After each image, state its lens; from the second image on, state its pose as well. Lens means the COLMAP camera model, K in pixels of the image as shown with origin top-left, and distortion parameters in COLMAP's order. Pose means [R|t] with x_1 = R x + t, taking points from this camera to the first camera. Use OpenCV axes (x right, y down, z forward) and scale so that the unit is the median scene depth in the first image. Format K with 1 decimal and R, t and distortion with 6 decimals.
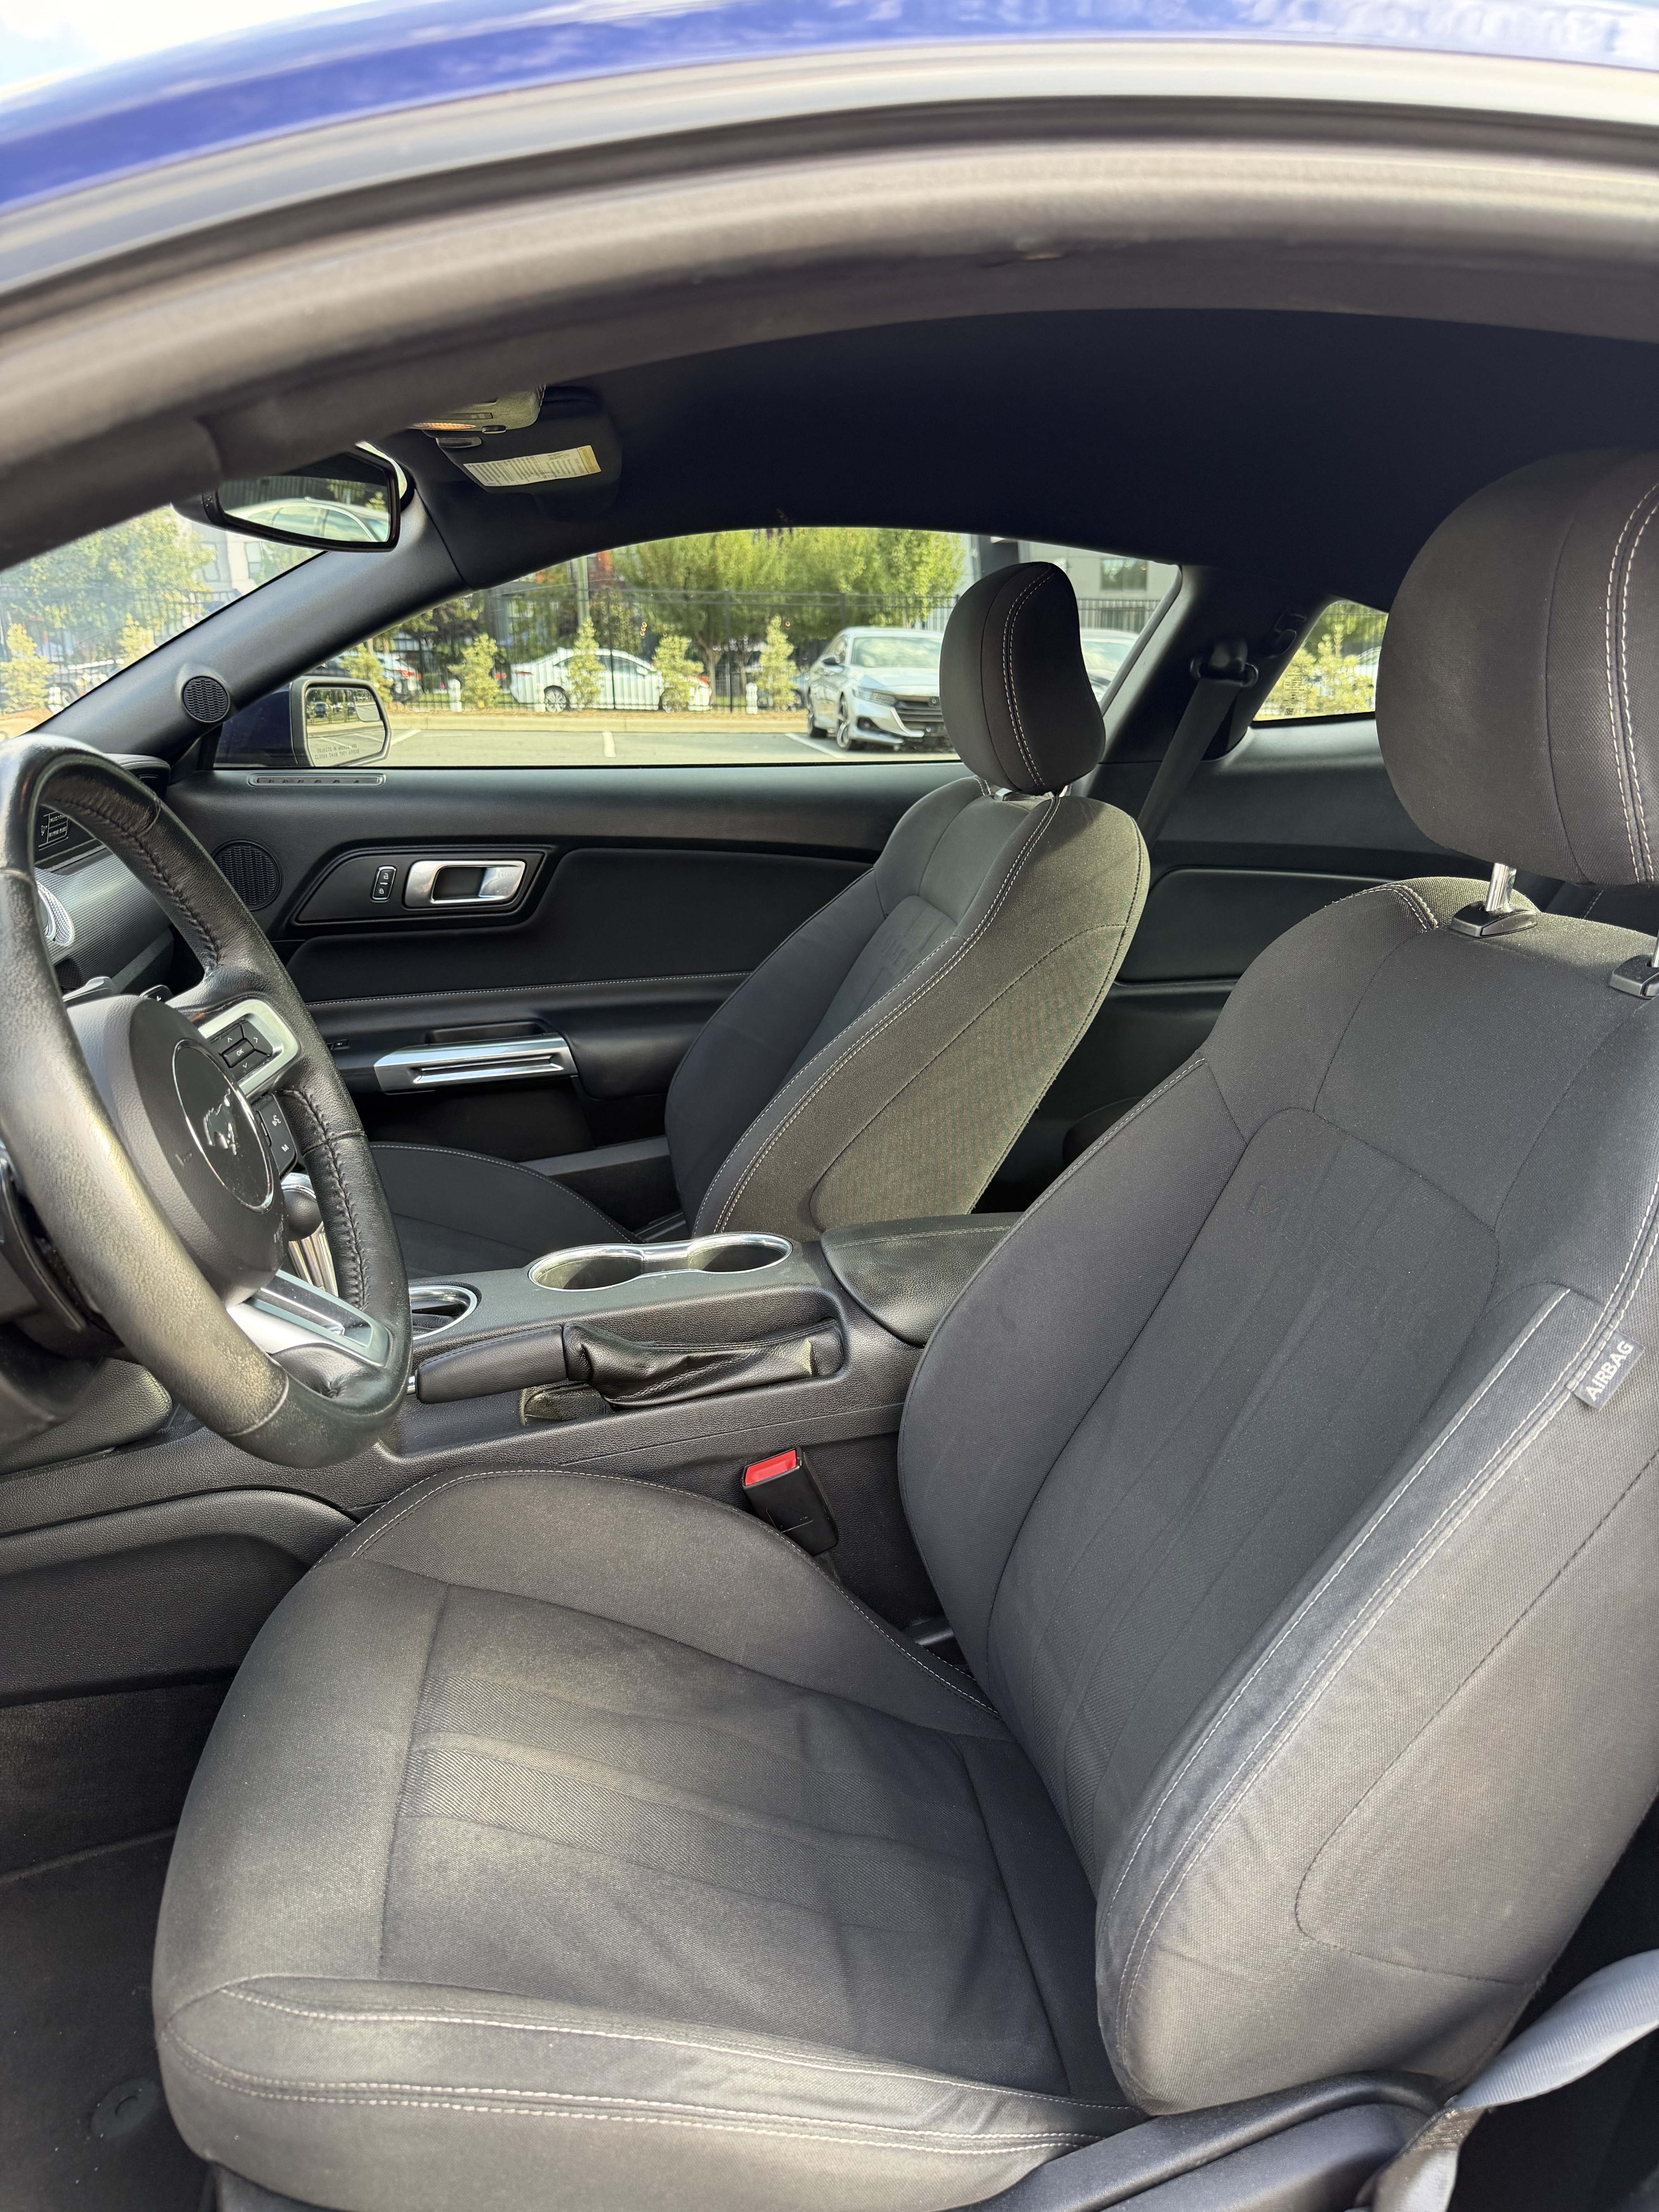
lens RADIAL K [[1546.5, 0, 834.9], [0, 1546.5, 1104.9], [0, 0, 1]] dist [-0.000560, -0.000930]
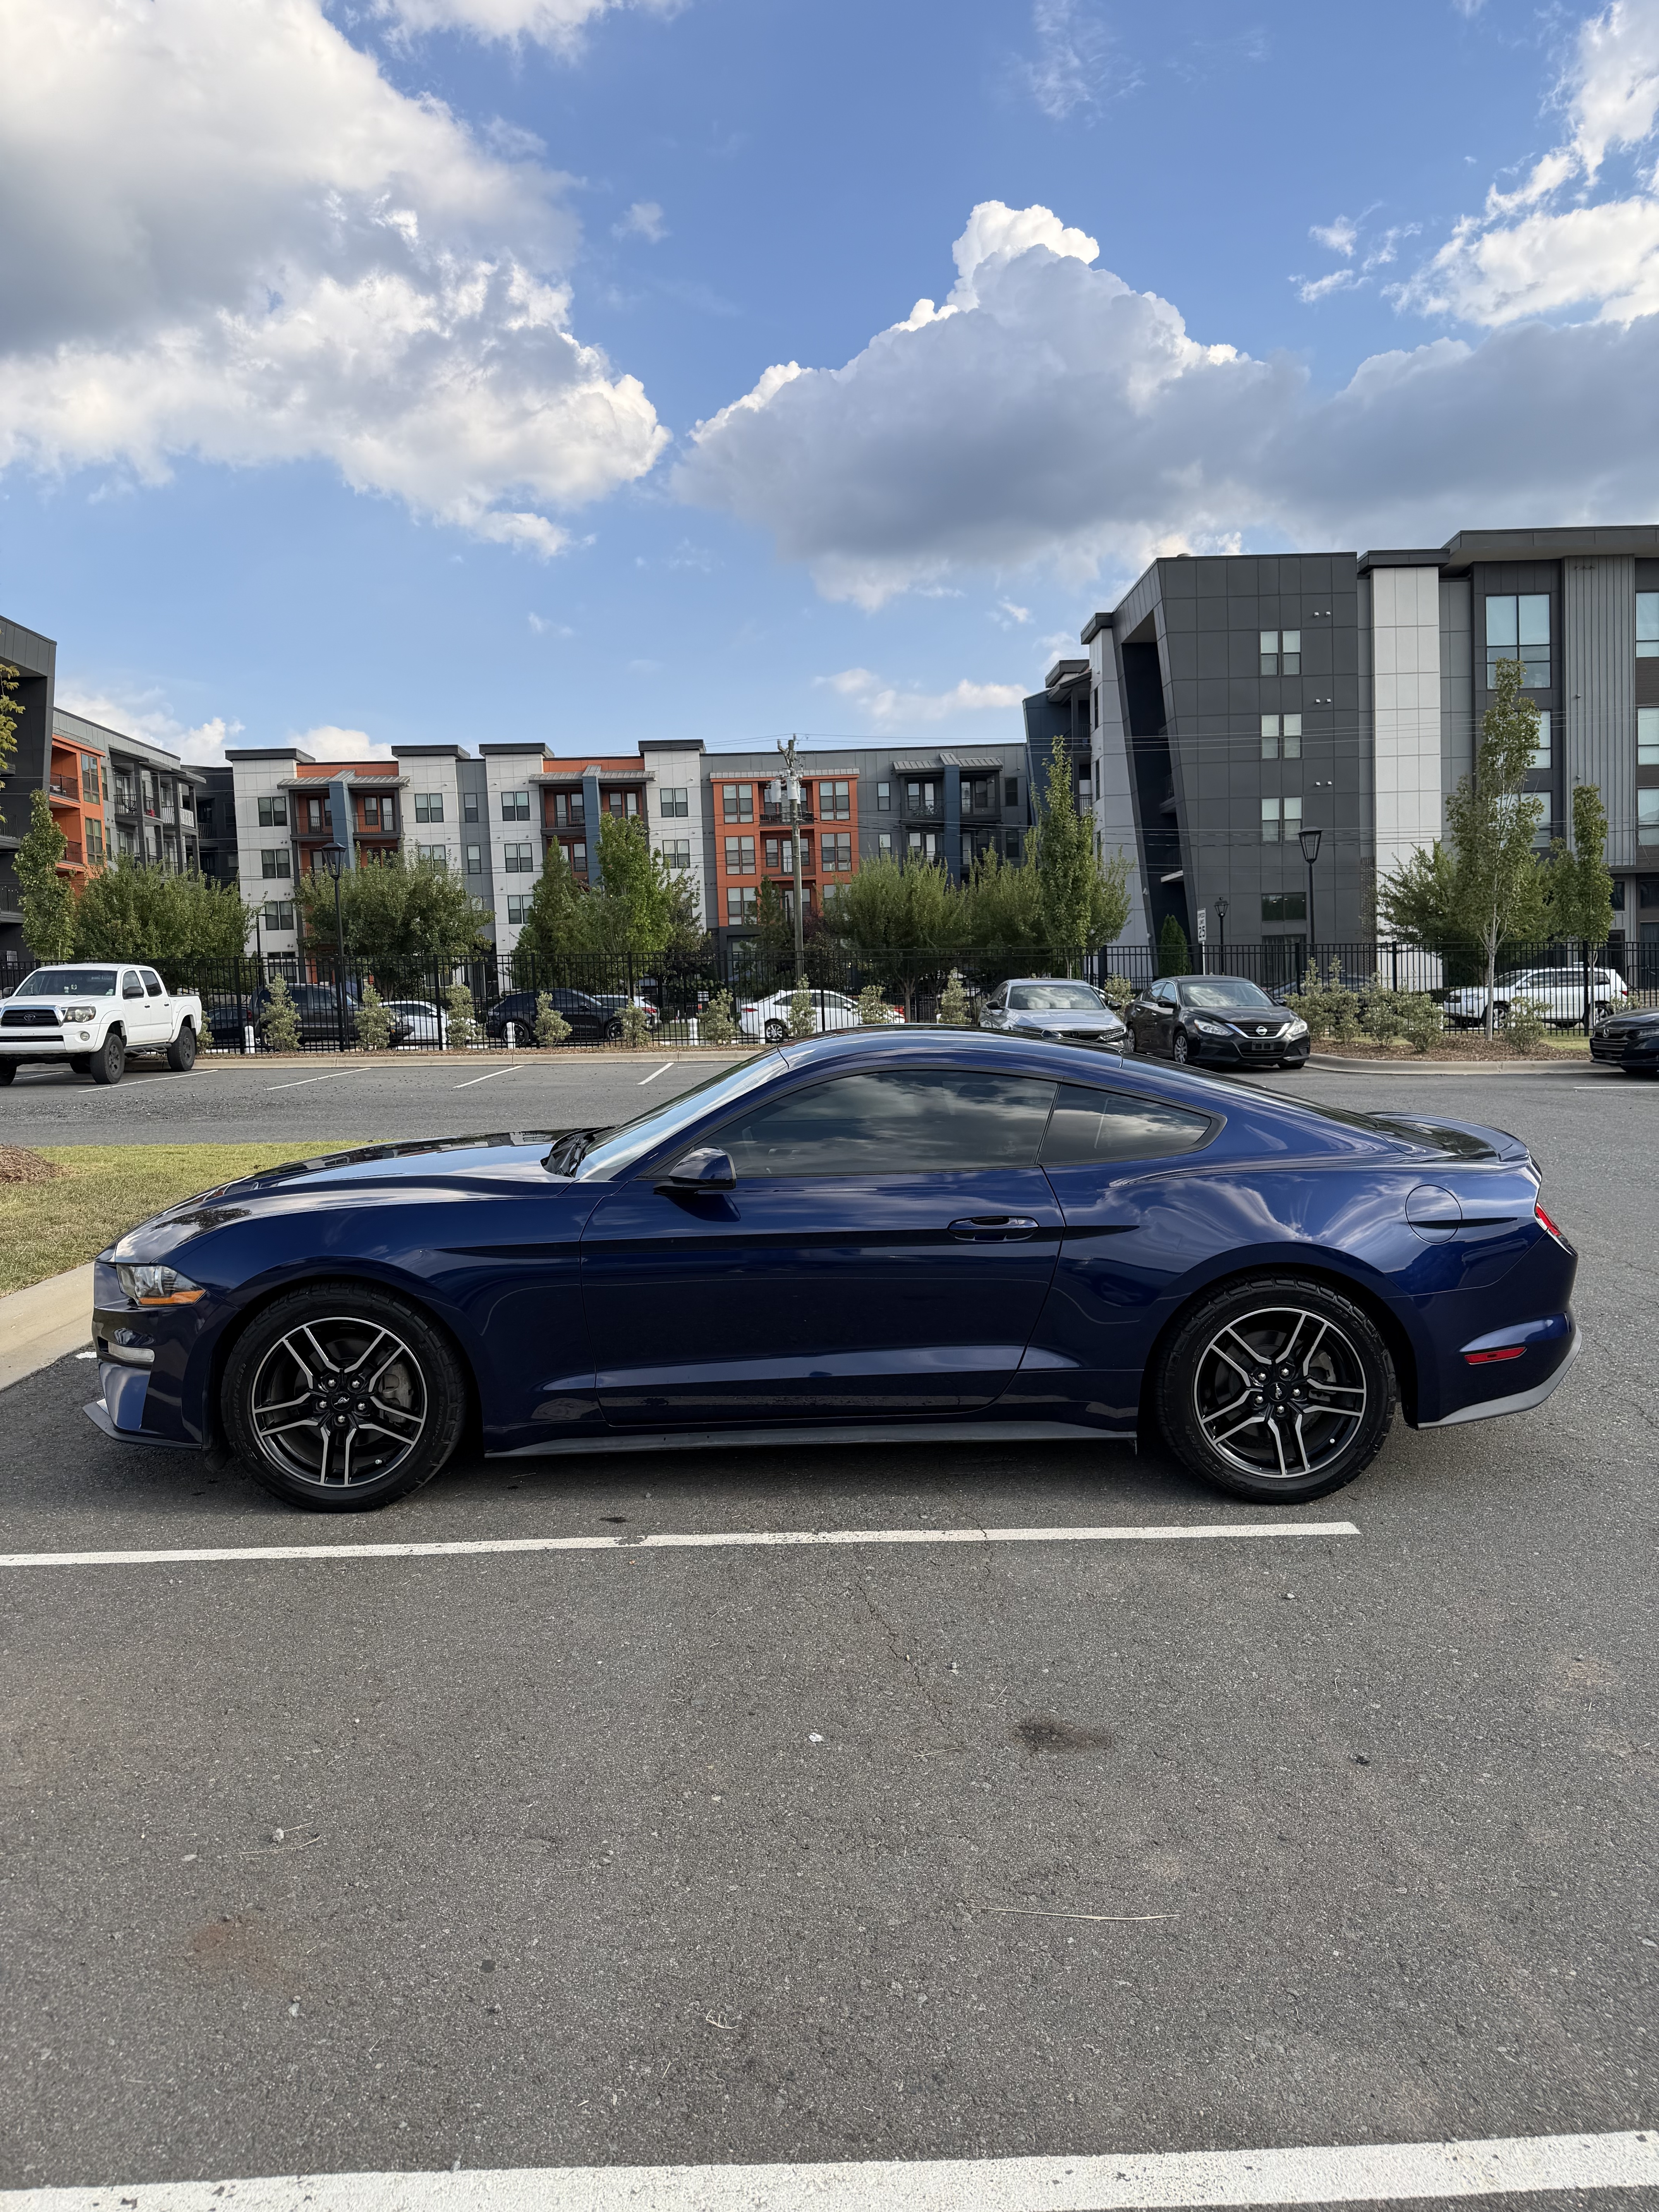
lens RADIAL K [[1546.5, 0, 830.1], [0, 1546.5, 1105.2], [0, 0, 1]] dist [-0.000560, -0.000930]
pose [[0.991018, -0.011060, -0.133273, 0.016328], [-0.015201, 0.980798, -0.194433, 0.021103], [0.132864, 0.194712, 0.971820, -0.119193]]
